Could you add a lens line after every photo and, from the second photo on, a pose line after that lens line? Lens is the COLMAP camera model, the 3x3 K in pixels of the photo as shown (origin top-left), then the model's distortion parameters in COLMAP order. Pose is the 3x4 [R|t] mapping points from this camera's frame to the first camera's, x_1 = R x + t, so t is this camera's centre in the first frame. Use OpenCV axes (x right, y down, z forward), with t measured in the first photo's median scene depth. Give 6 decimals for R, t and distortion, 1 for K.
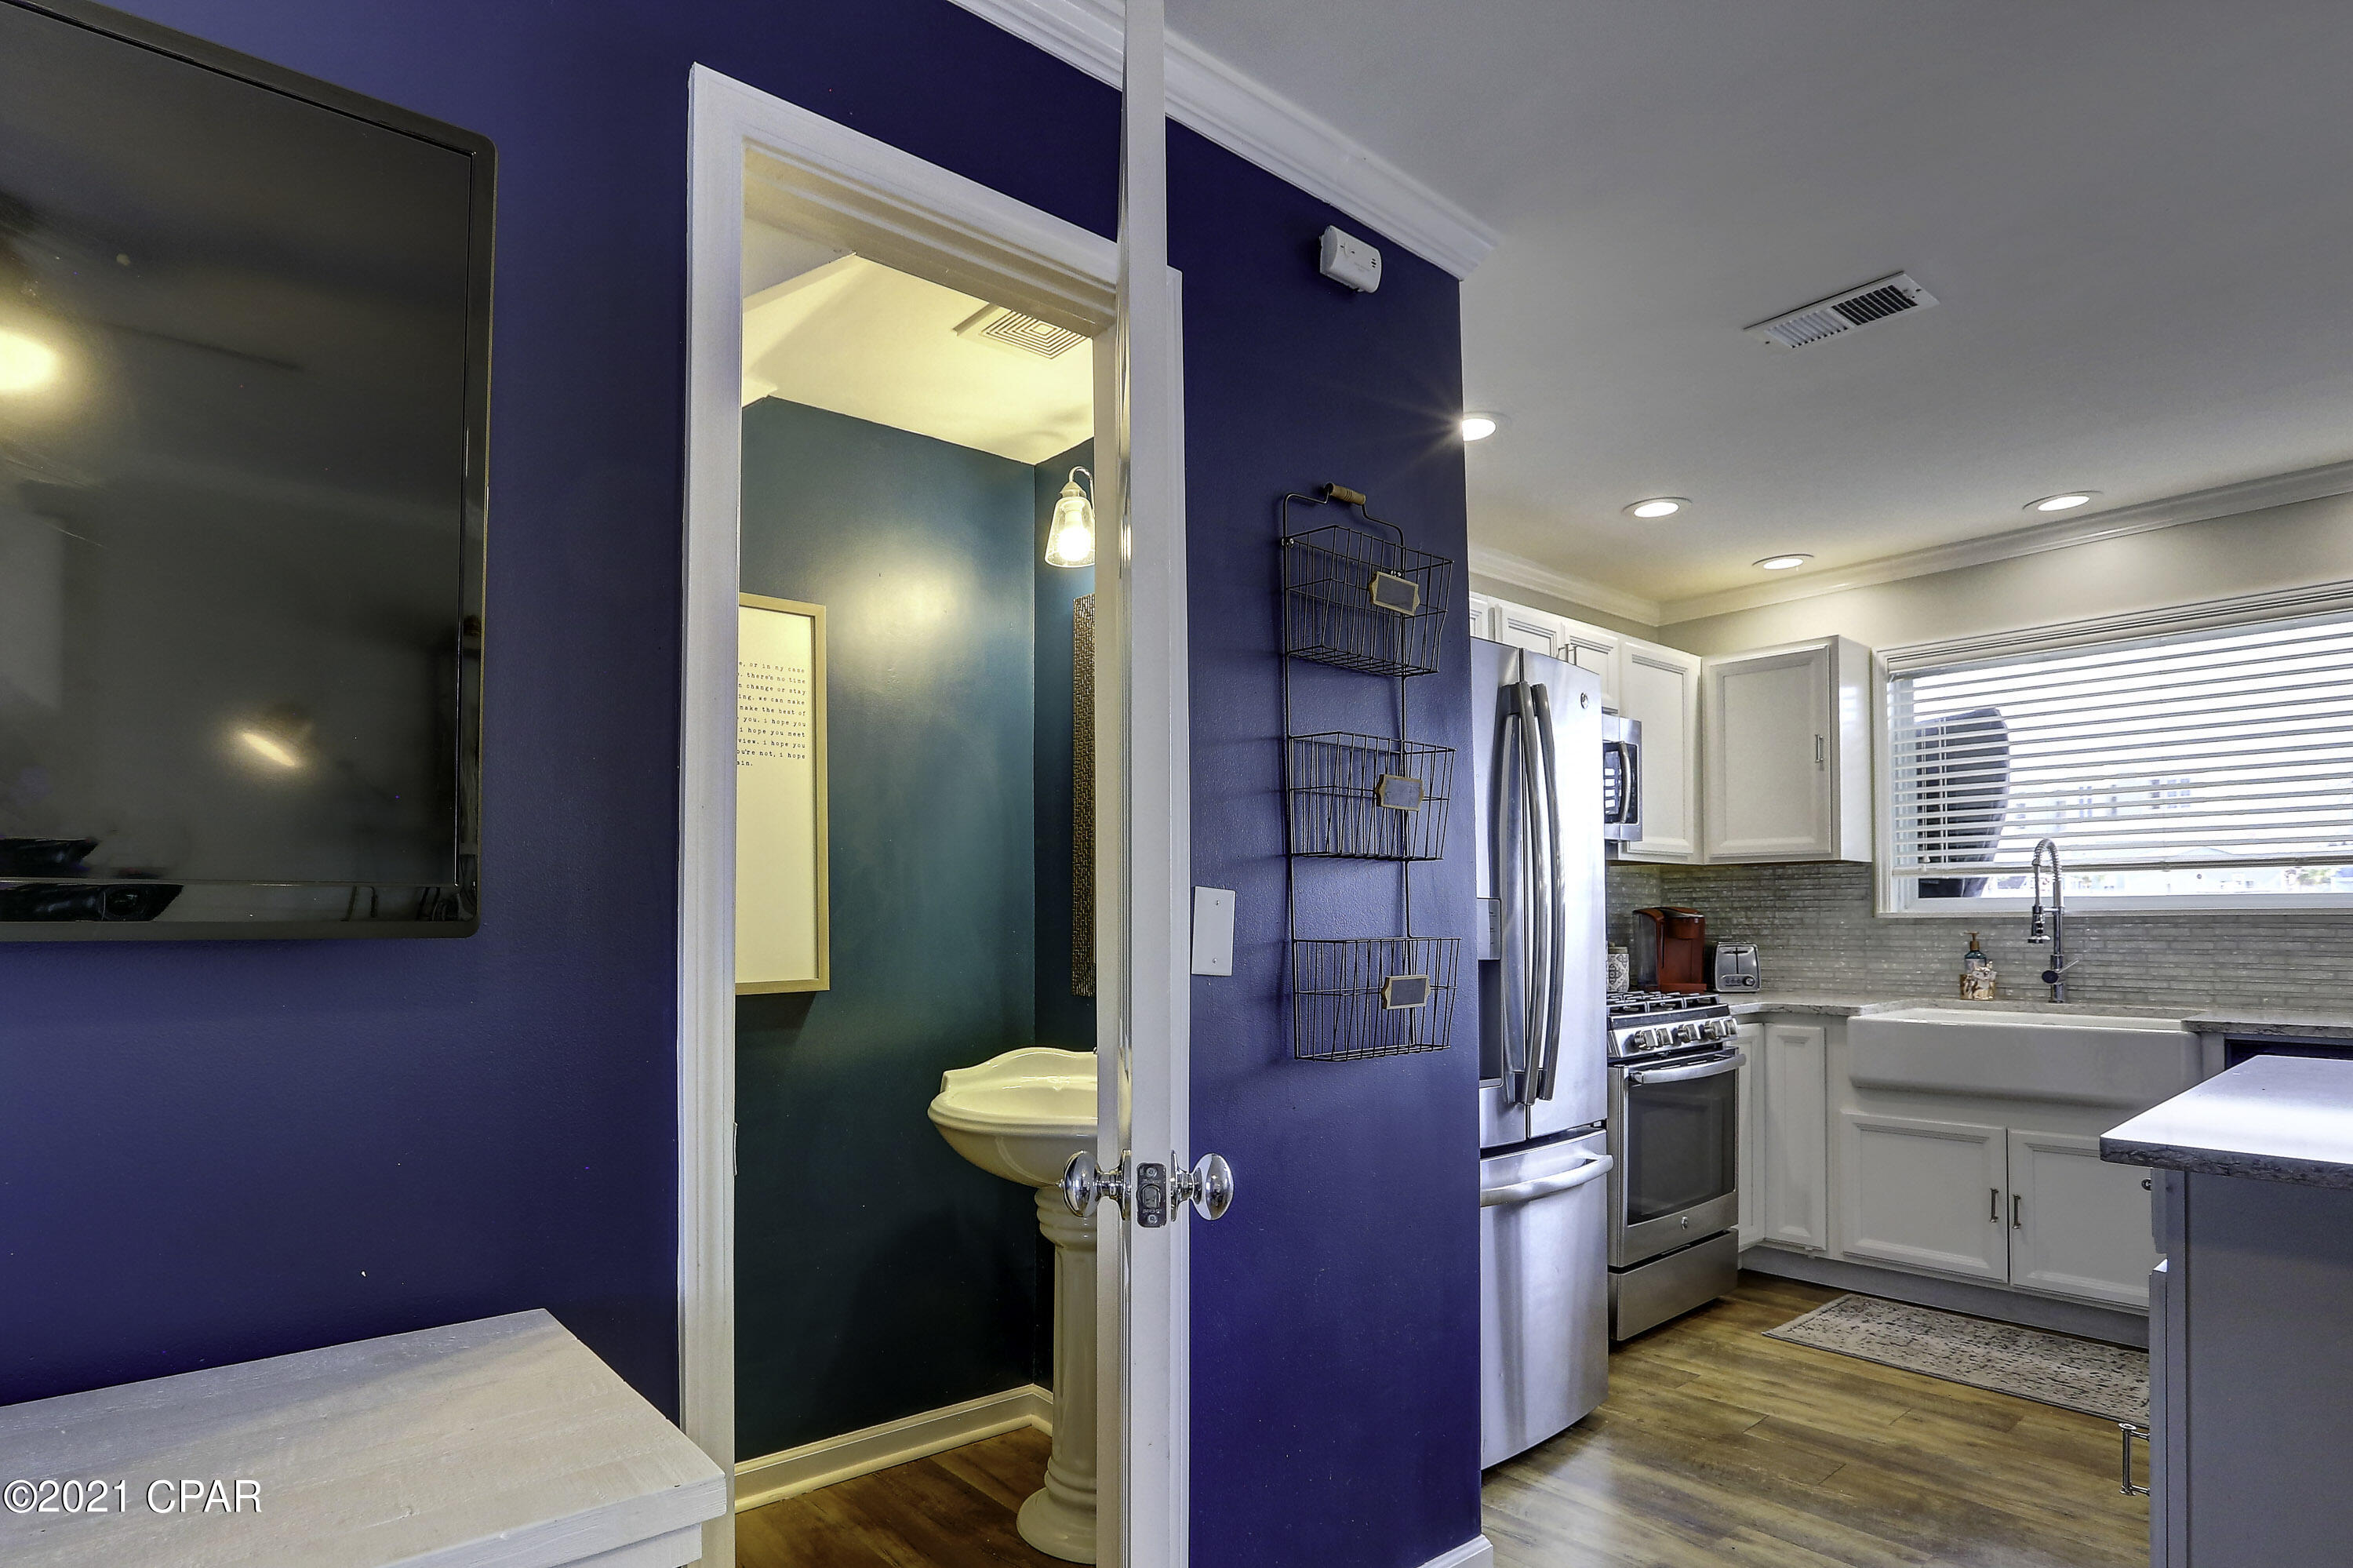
lens RADIAL K [[1218.2, 0, 1015.6], [0, 1218.2, 901.4], [0, 0, 1]] dist [-0.040759, 0.009974]
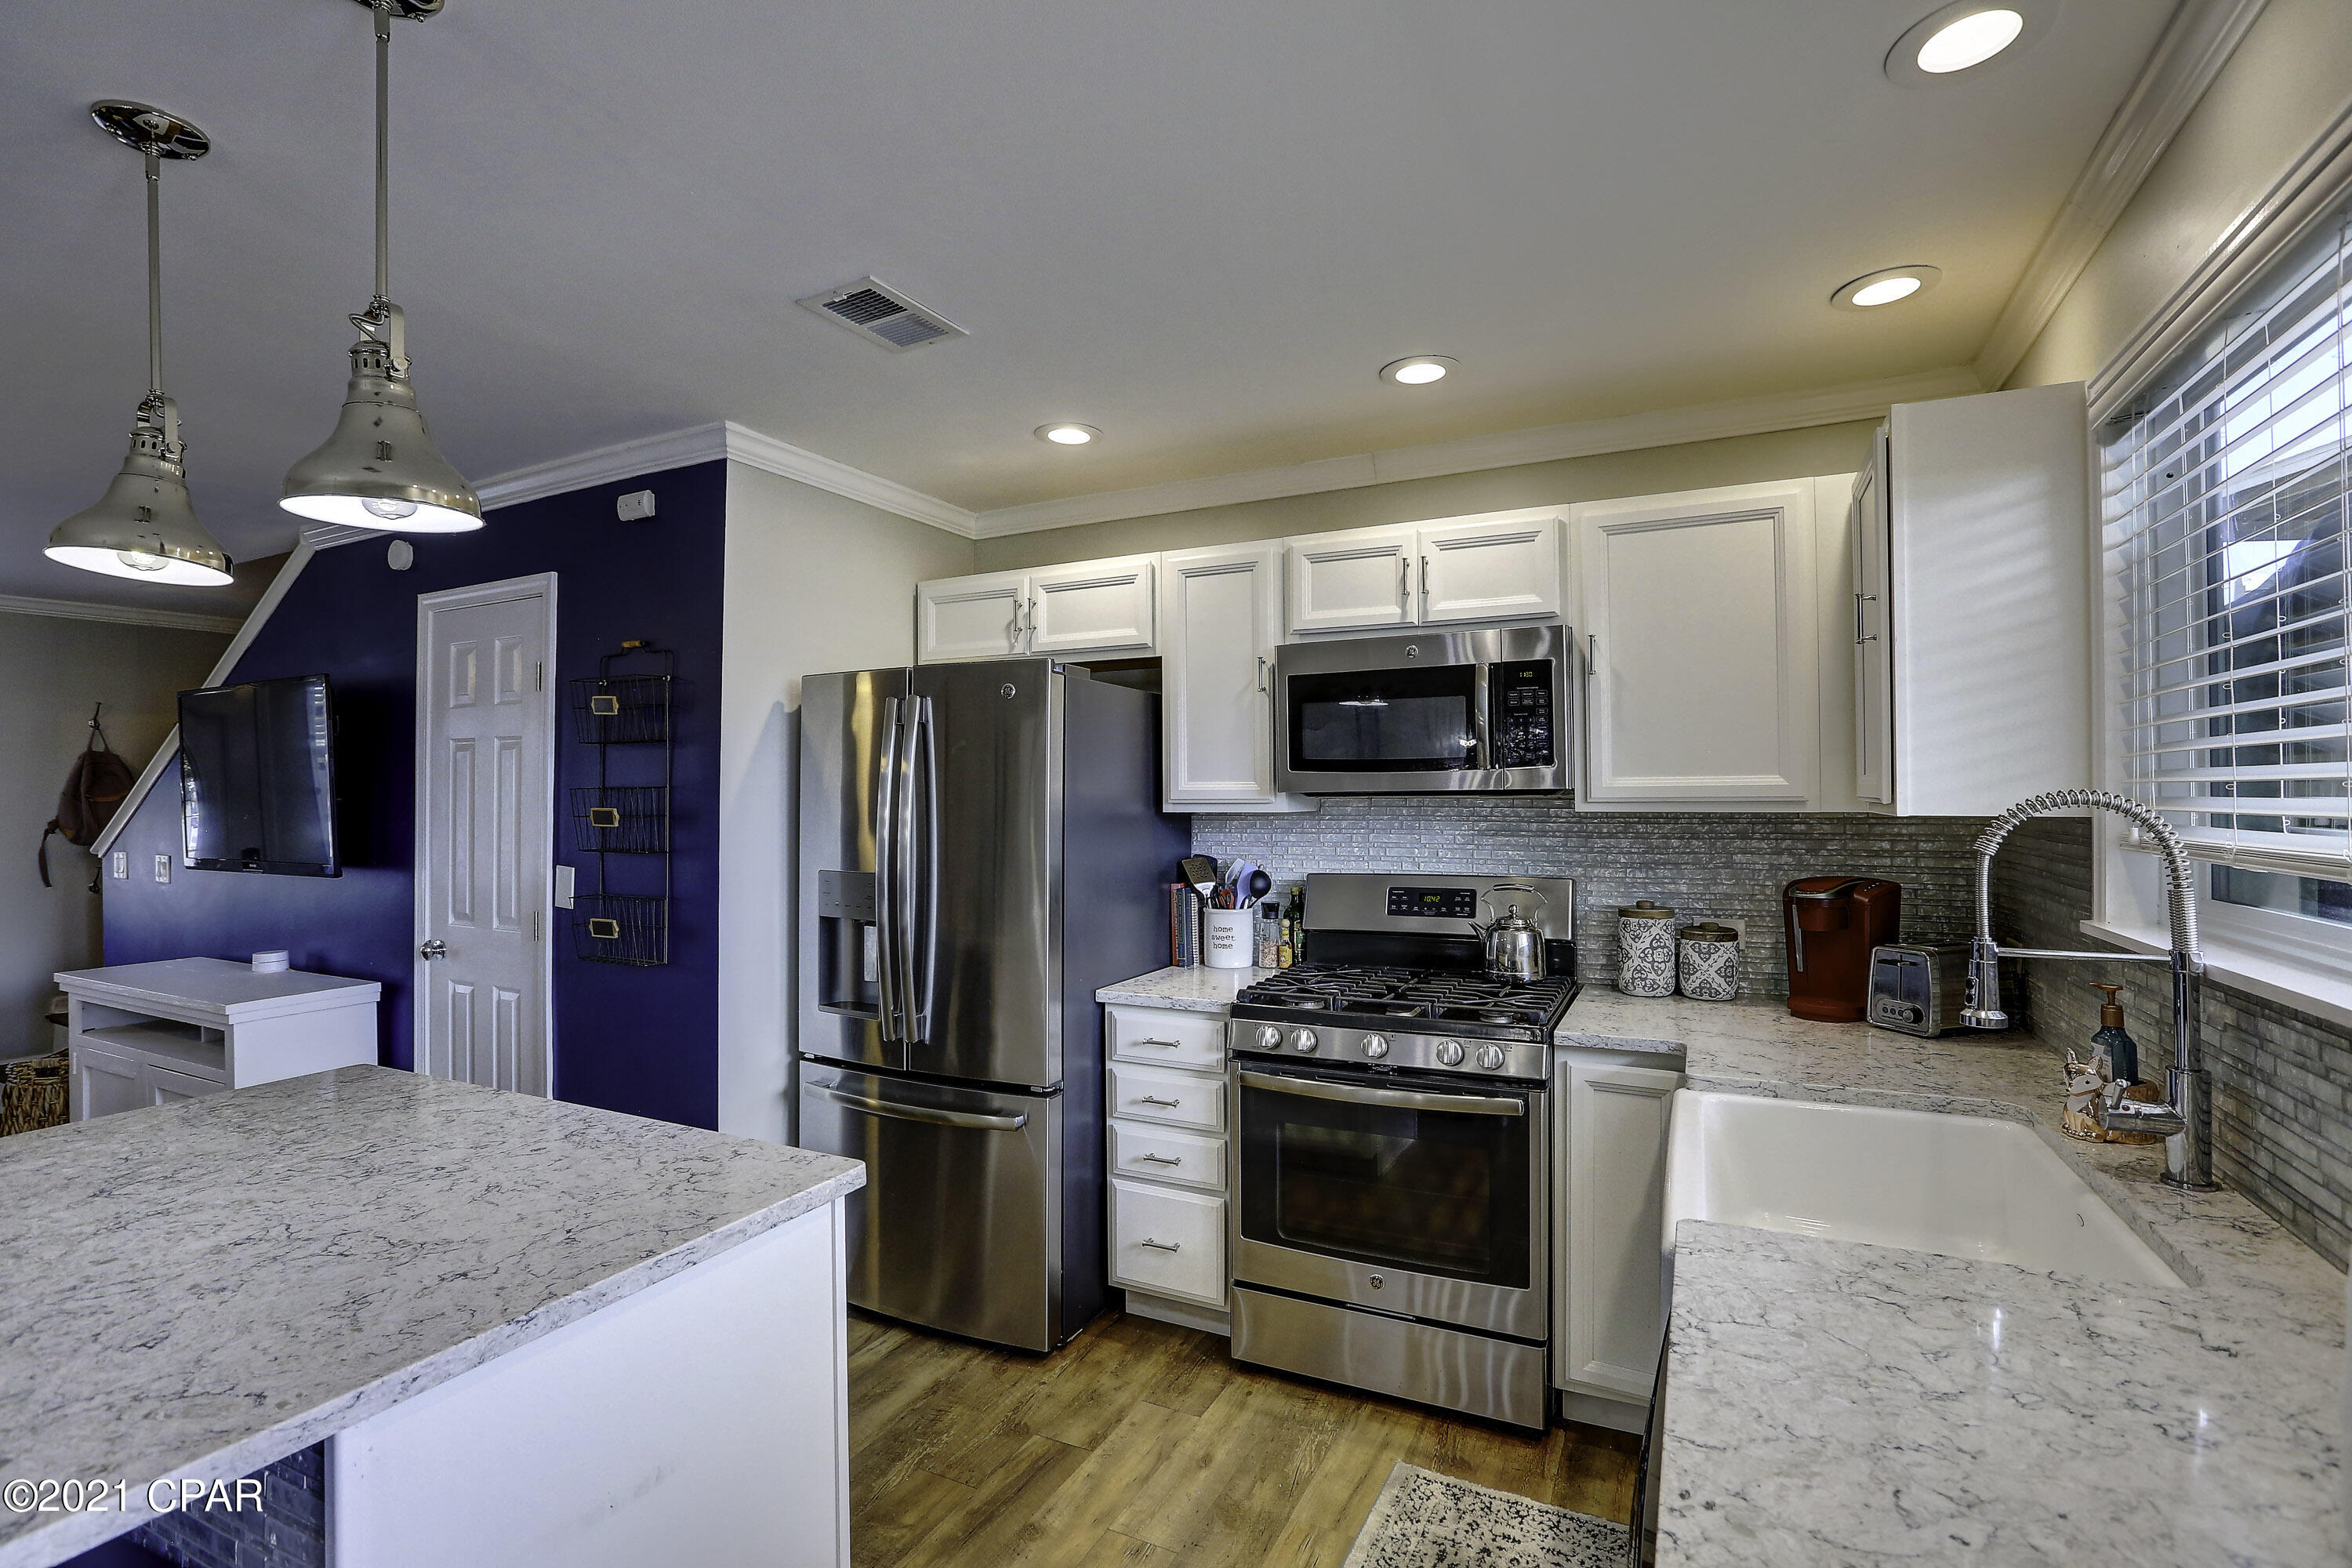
lens RADIAL K [[1076.0, 0, 1175.3], [0, 1076.0, 780.0], [0, 0, 1]] dist [-0.060555, 0.026374]
pose [[0.448710, -0.012470, -0.893591, 1.107777], [0.018955, 0.999811, -0.004434, -0.063449], [0.893477, -0.014948, 0.448861, 0.559310]]
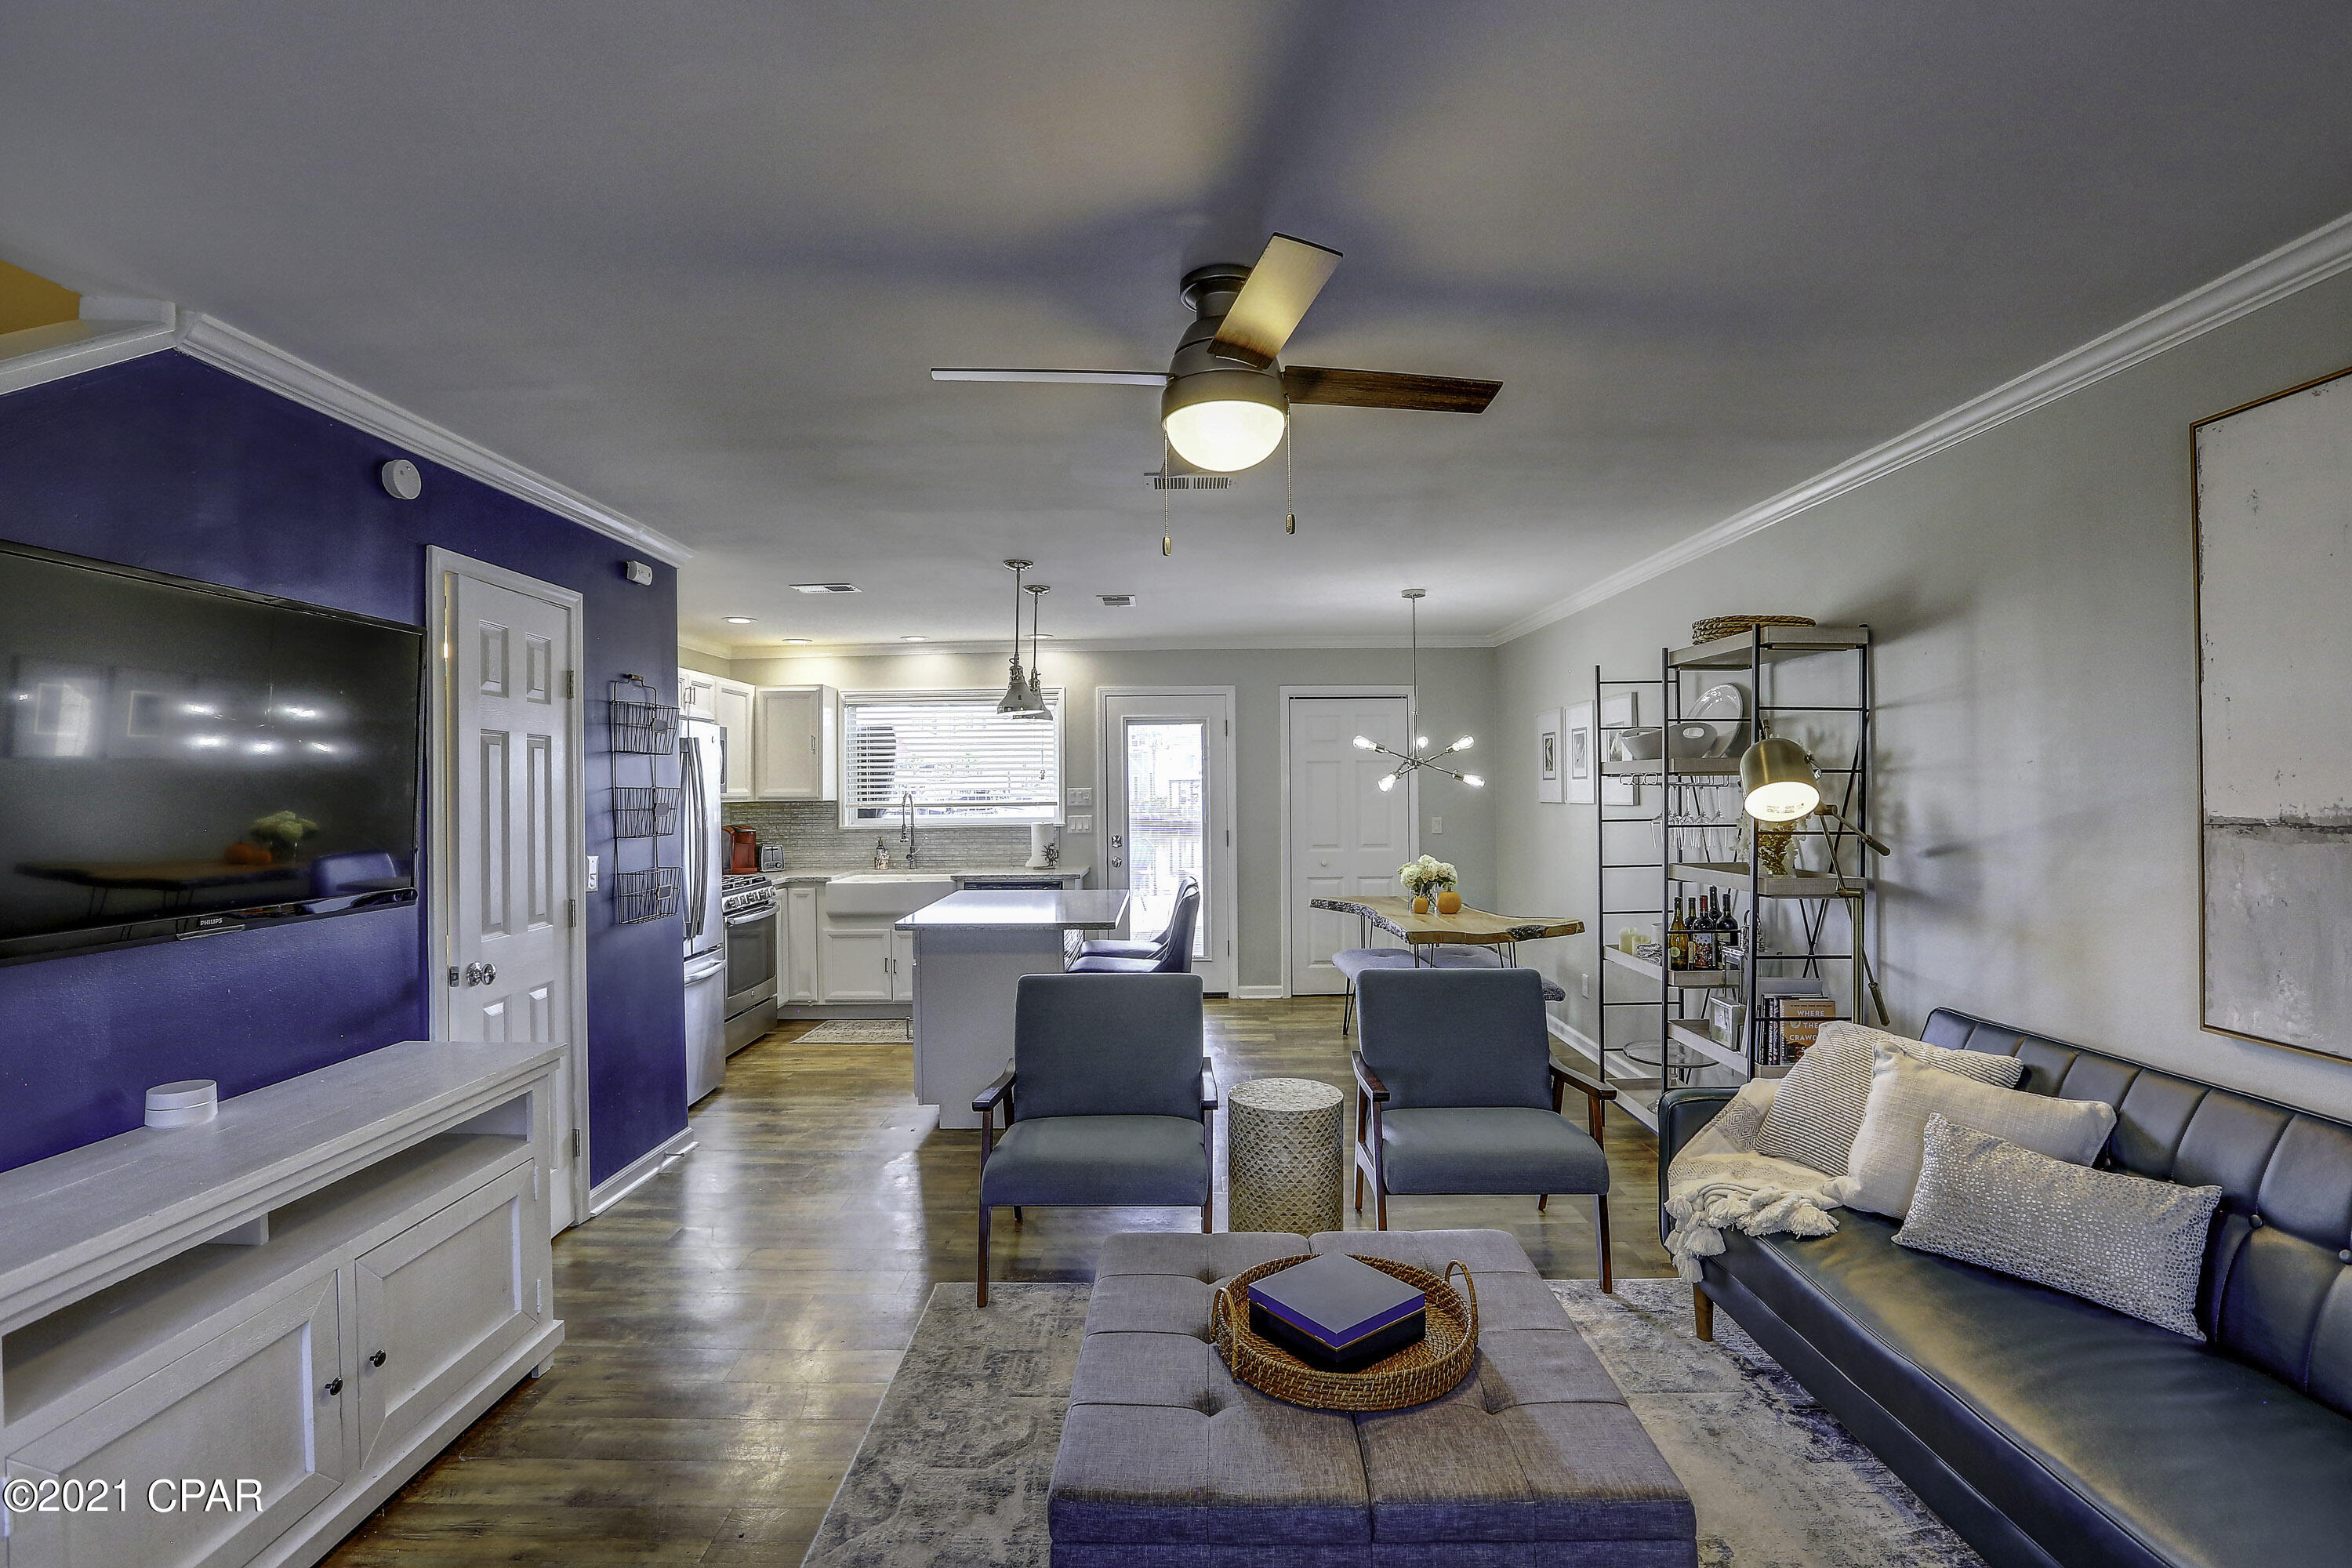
lens RADIAL K [[1076.0, 0, 1175.3], [0, 1076.0, 780.0], [0, 0, 1]] dist [-0.060555, 0.026374]
pose [[0.603994, 0.002530, 0.796985, -0.395607], [-0.003551, 0.999994, -0.000483, -0.079345], [-0.796981, -0.002538, 0.603999, -0.571655]]
